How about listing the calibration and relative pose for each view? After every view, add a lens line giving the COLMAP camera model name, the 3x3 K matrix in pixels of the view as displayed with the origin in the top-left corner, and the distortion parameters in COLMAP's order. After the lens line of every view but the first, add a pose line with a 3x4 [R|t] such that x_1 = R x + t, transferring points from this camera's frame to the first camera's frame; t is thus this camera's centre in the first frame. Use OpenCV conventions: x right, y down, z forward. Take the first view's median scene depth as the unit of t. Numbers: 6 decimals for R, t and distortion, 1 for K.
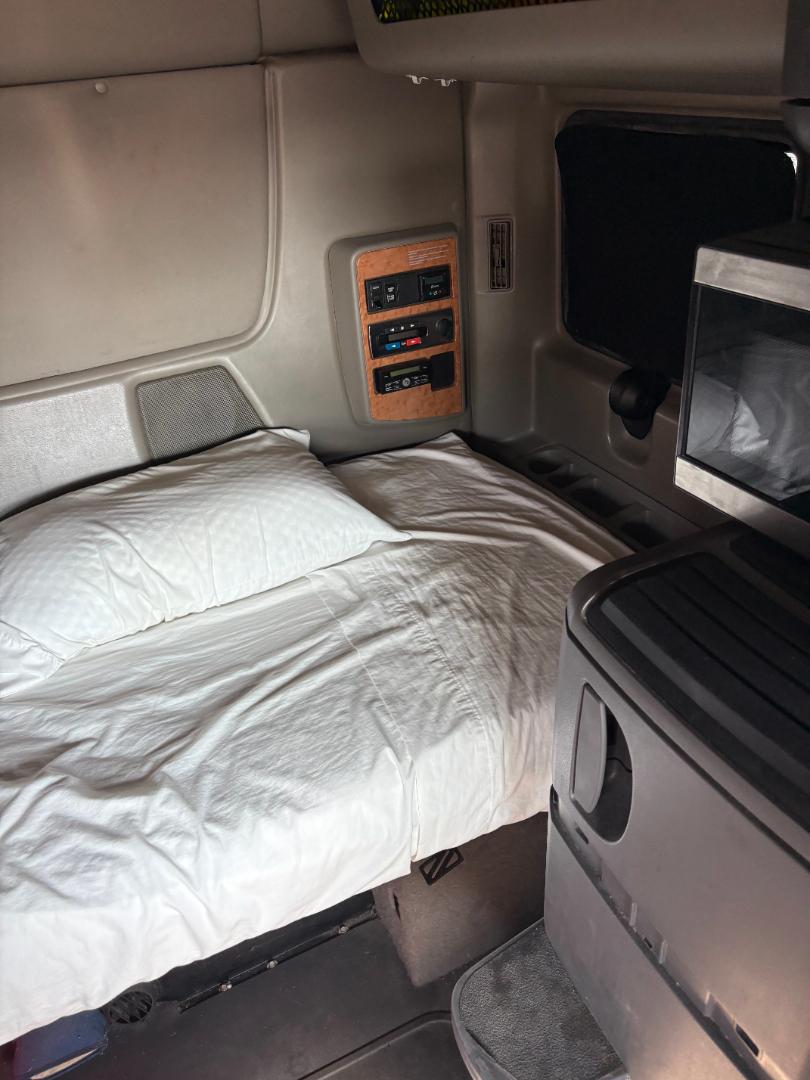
lens RADIAL K [[851.5, 0, 403.5], [0, 851.5, 570.1], [0, 0, 1]] dist [0.039988, -0.064686]
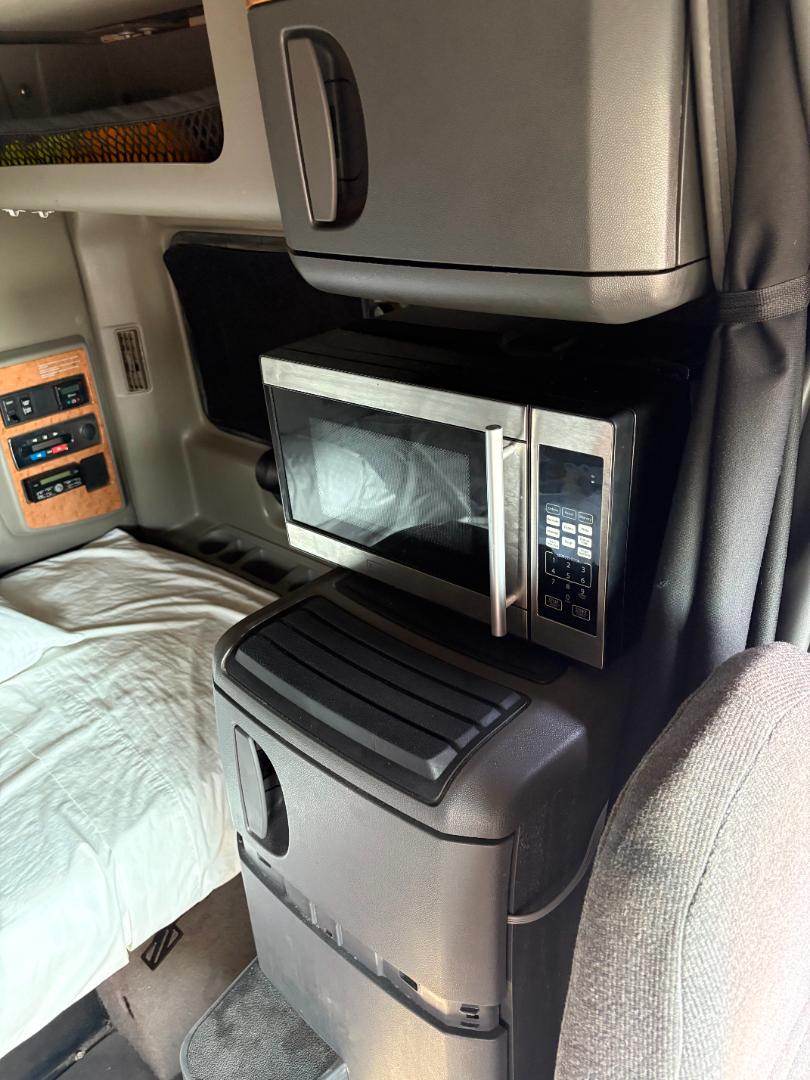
lens RADIAL K [[851.5, 0, 411.3], [0, 851.5, 542.1], [0, 0, 1]] dist [0.039988, -0.064686]
pose [[0.923049, -0.164136, 0.347907, 0.039432], [0.205136, 0.975103, -0.084223, 0.020476], [-0.325421, 0.149110, 0.933738, -0.113060]]
